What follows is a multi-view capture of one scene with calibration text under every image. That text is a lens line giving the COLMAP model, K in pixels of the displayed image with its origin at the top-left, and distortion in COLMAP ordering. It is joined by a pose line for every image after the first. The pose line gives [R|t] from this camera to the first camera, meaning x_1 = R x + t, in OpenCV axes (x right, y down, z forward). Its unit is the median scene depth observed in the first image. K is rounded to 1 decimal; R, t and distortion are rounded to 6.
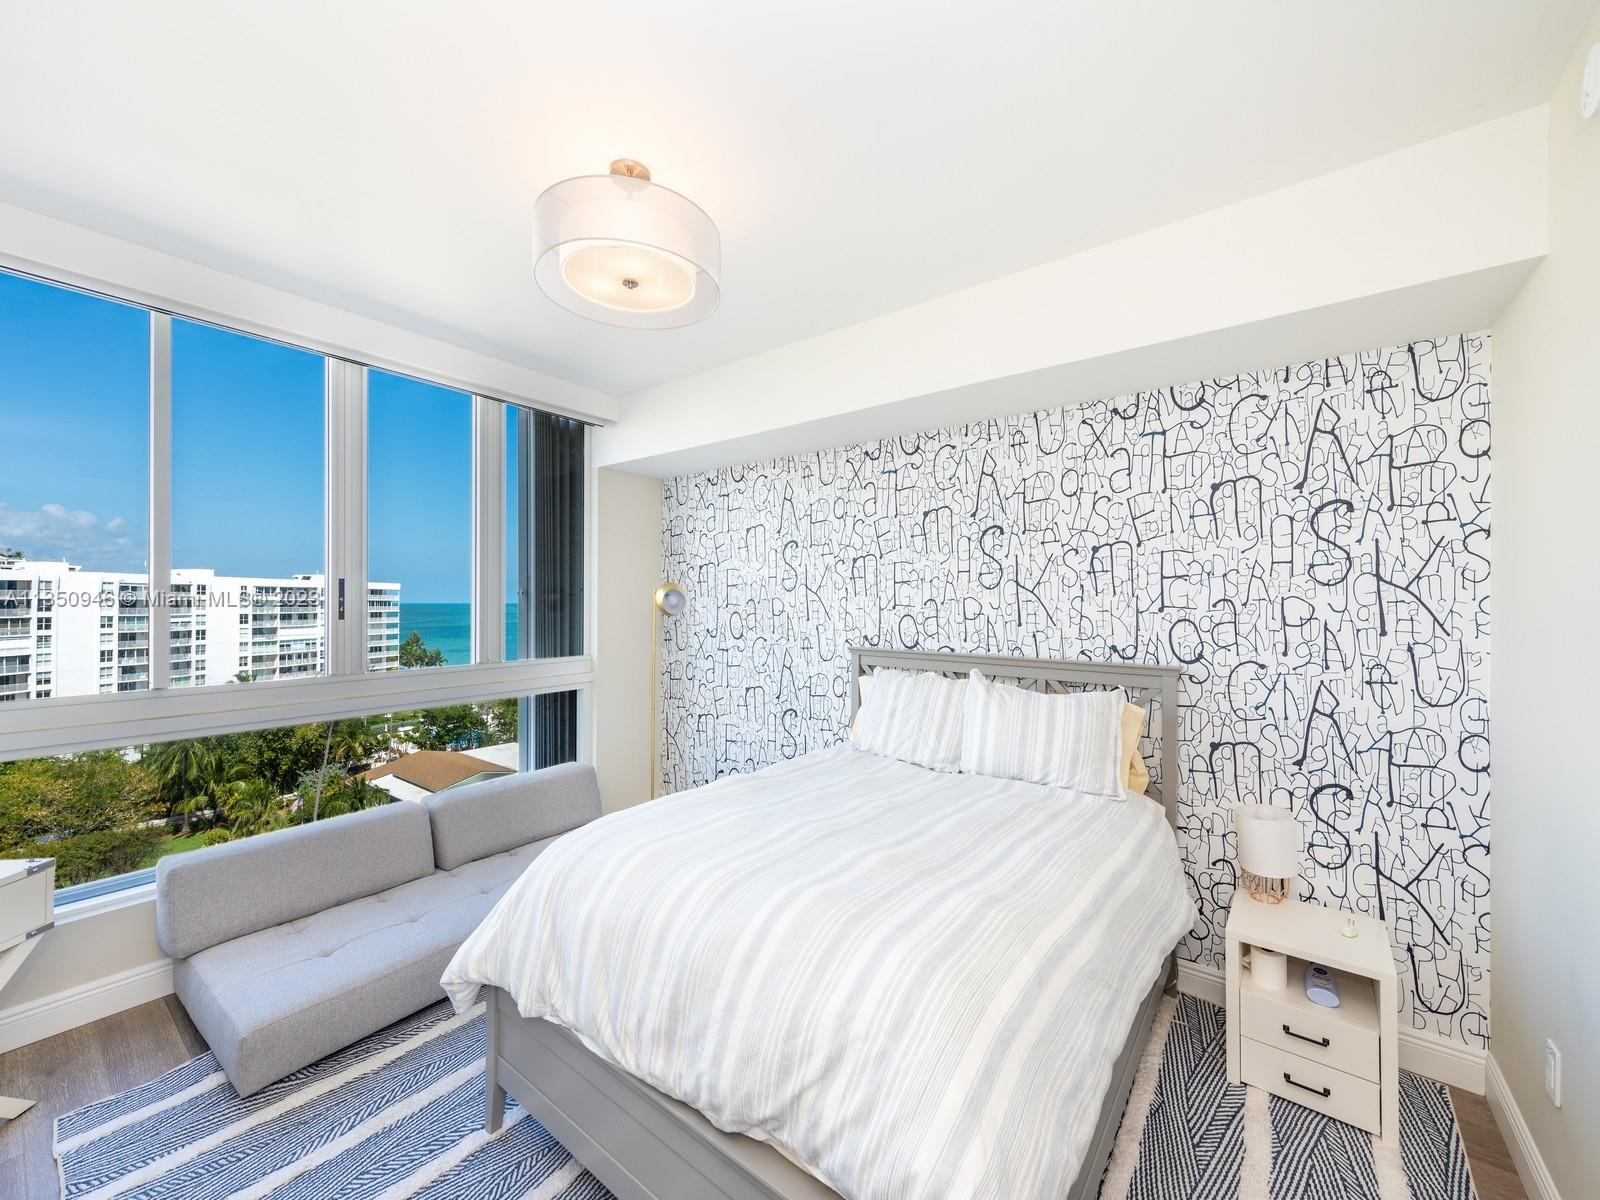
lens RADIAL K [[629.4, 0, 795.1], [0, 629.4, 603.2], [0, 0, 1]] dist [-0.000023, -0.000079]
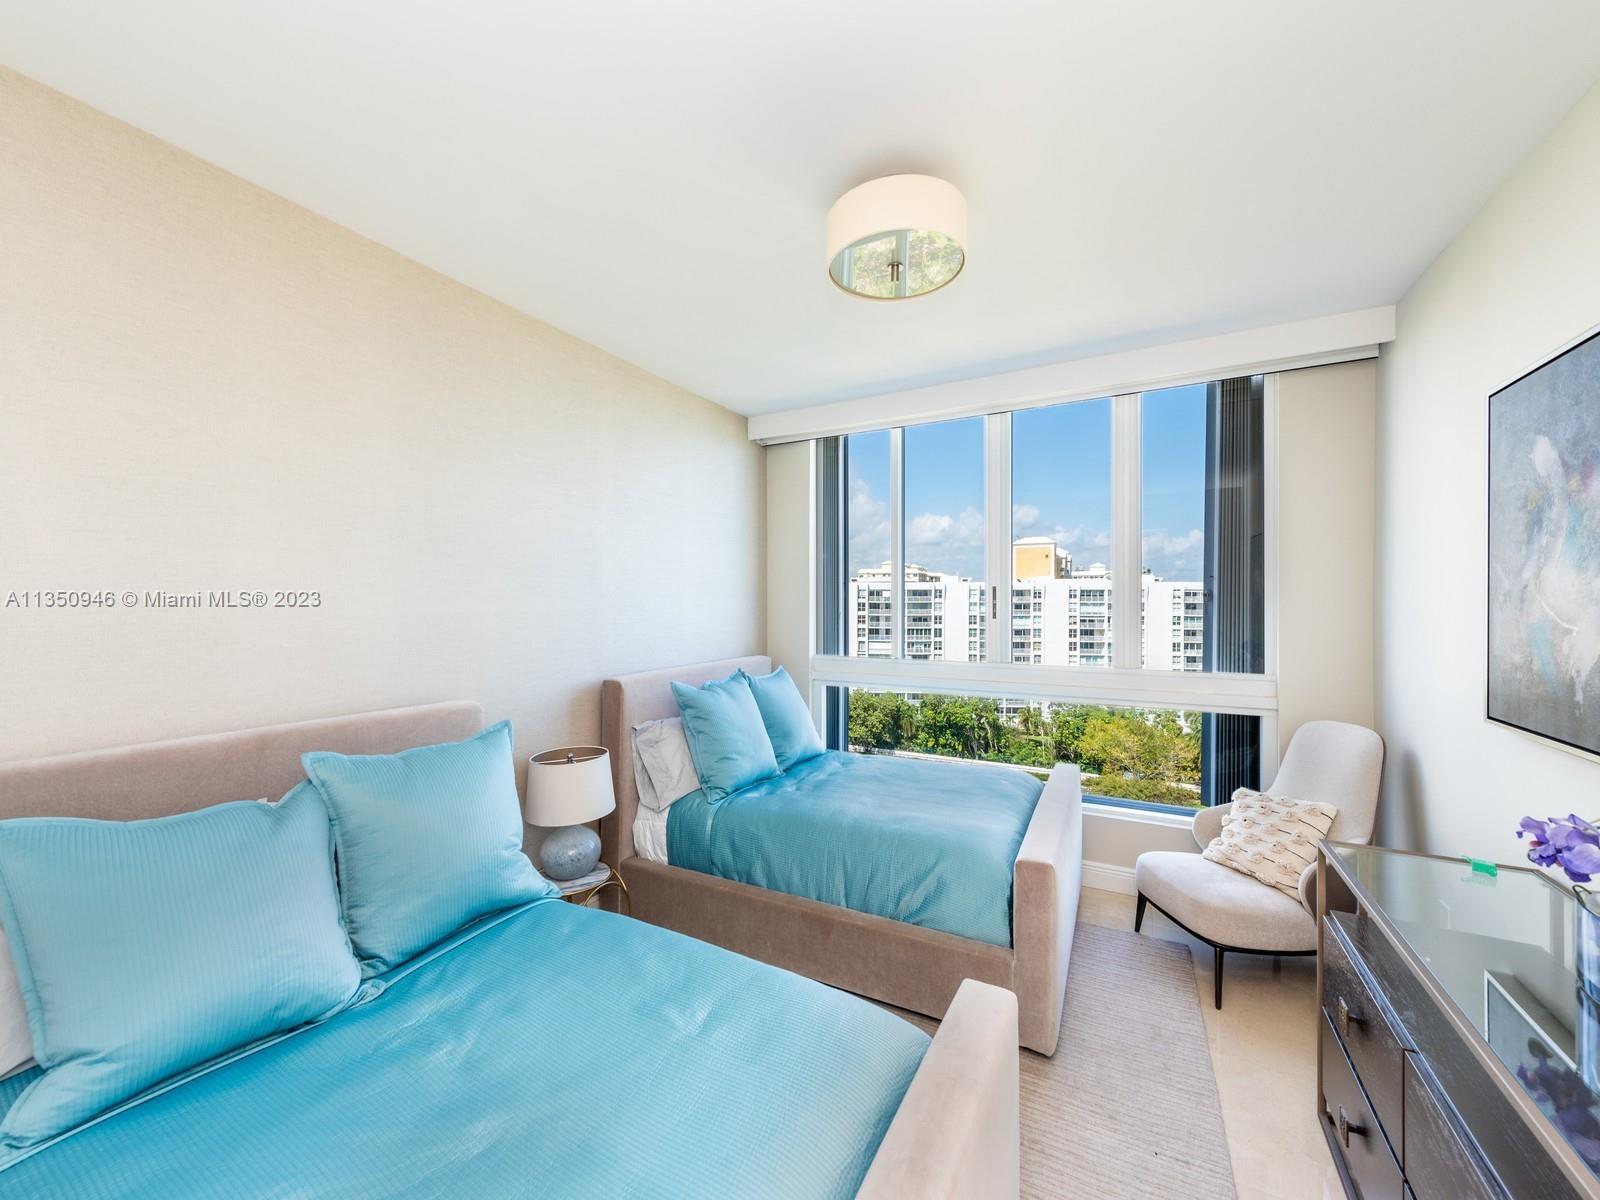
lens RADIAL K [[629.4, 0, 794.9], [0, 629.4, 599.0], [0, 0, 1]] dist [-0.000023, -0.000079]
pose [[0.166694, -0.007221, -0.985982, 0.128882], [-0.004100, 0.999959, -0.008017, -0.000363], [0.986000, 0.005379, 0.166658, 0.110993]]
